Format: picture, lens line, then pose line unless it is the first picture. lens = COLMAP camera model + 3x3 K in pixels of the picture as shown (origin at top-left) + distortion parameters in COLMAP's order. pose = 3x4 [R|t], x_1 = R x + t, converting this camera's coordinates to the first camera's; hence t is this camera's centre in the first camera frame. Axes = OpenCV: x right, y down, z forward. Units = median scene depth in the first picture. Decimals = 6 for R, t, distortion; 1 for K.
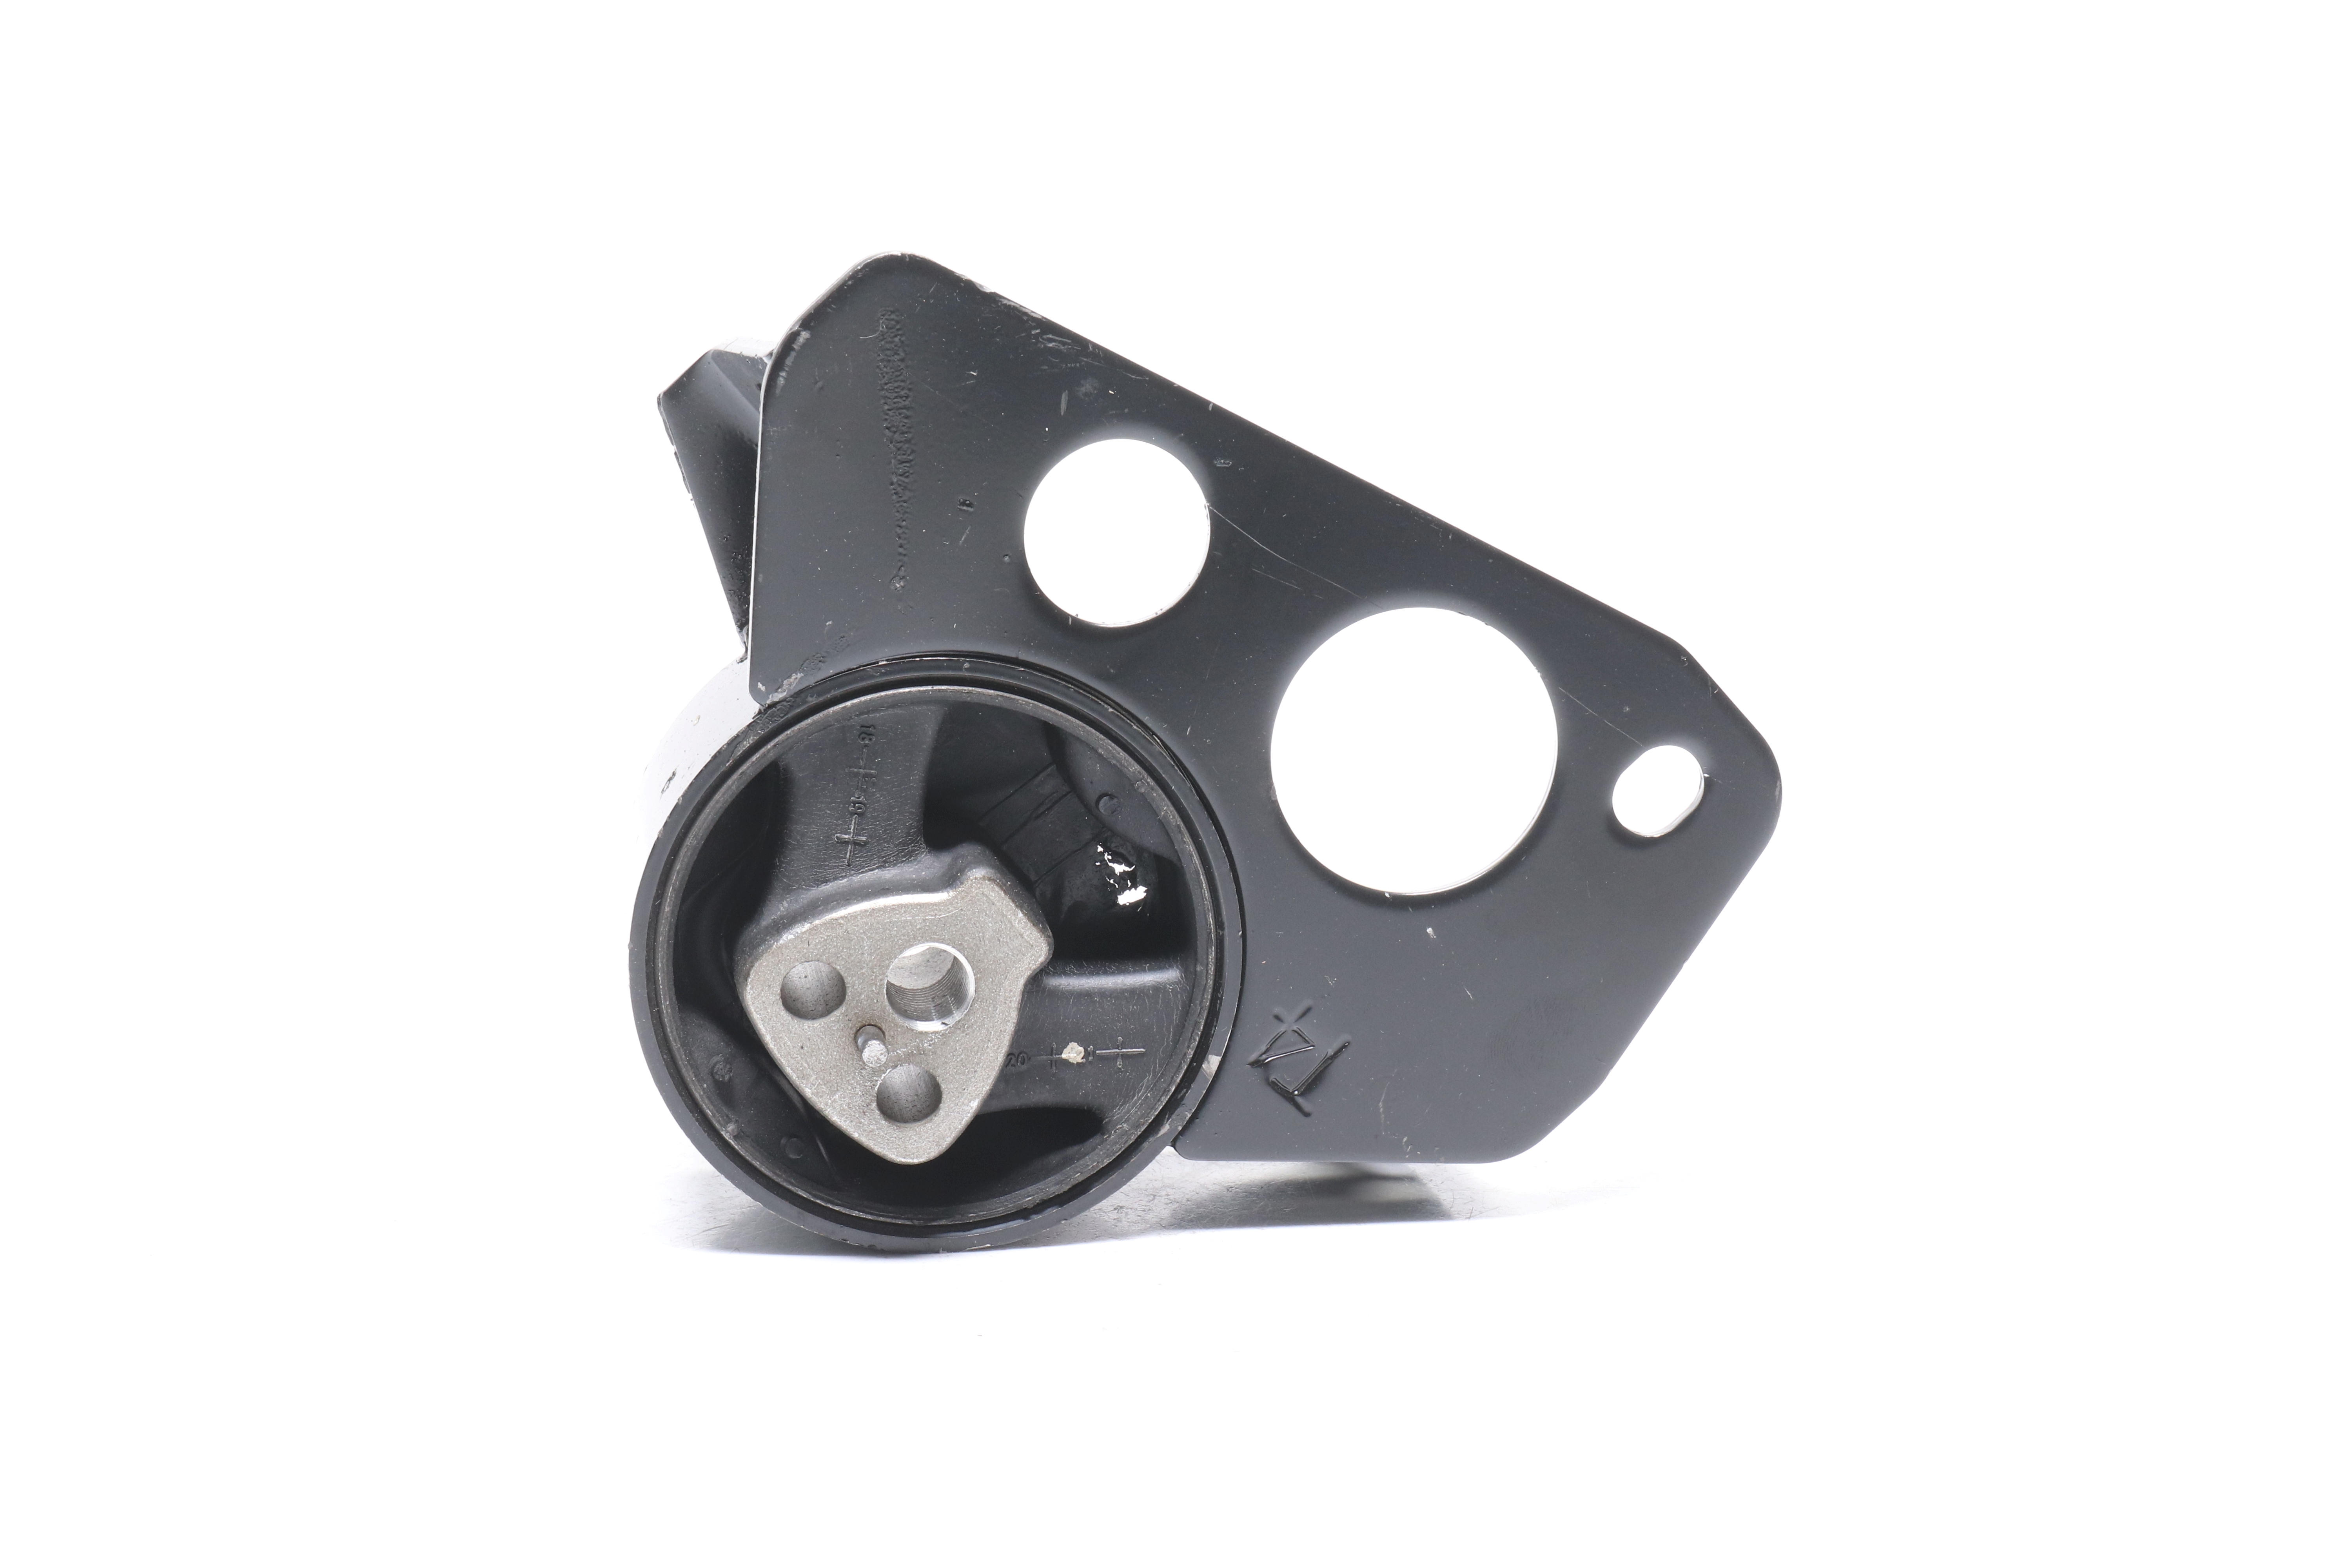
lens RADIAL K [[4916.5, 0, 1176.8], [0, 4916.5, 785.2], [0, 0, 1]] dist [0.027924, 0.000000]
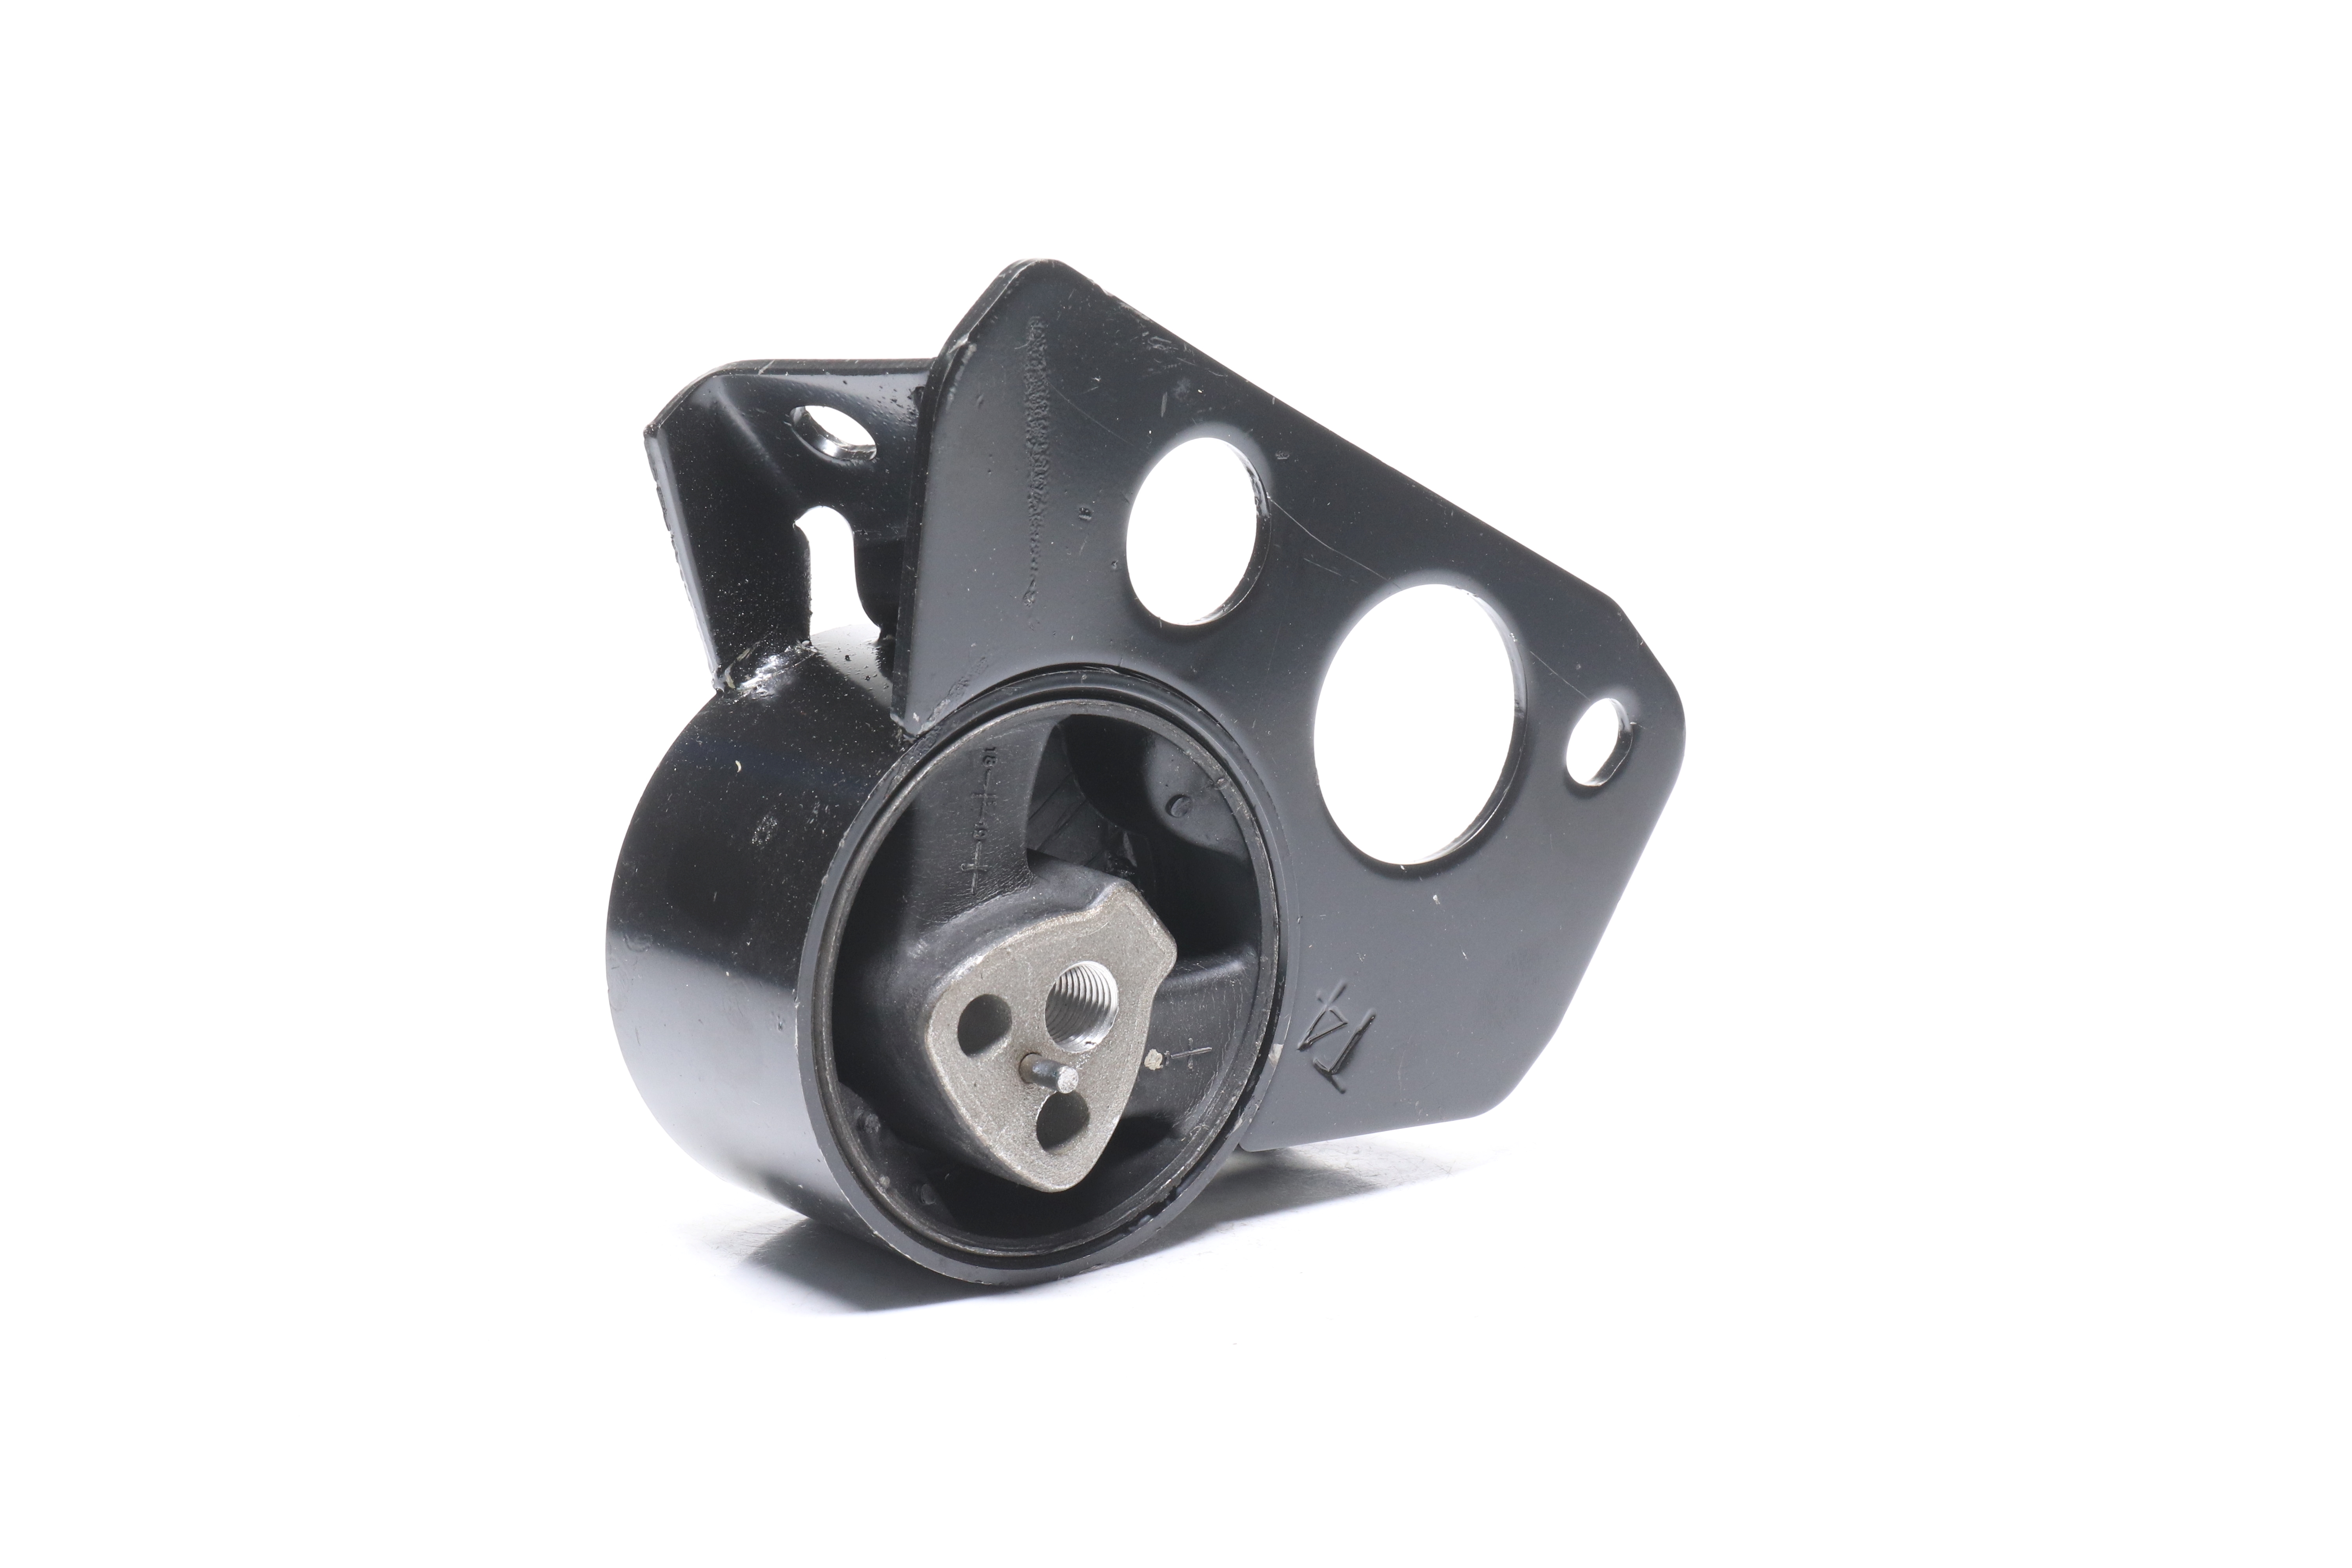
lens RADIAL K [[4916.5, 0, 1176.7], [0, 4916.5, 782.5], [0, 0, 1]] dist [0.027924, 0.000000]
pose [[0.835963, -0.097577, 0.540041, -0.556780], [0.102217, 0.994530, 0.021467, -0.022454], [-0.539182, 0.037256, 0.841365, 0.162019]]
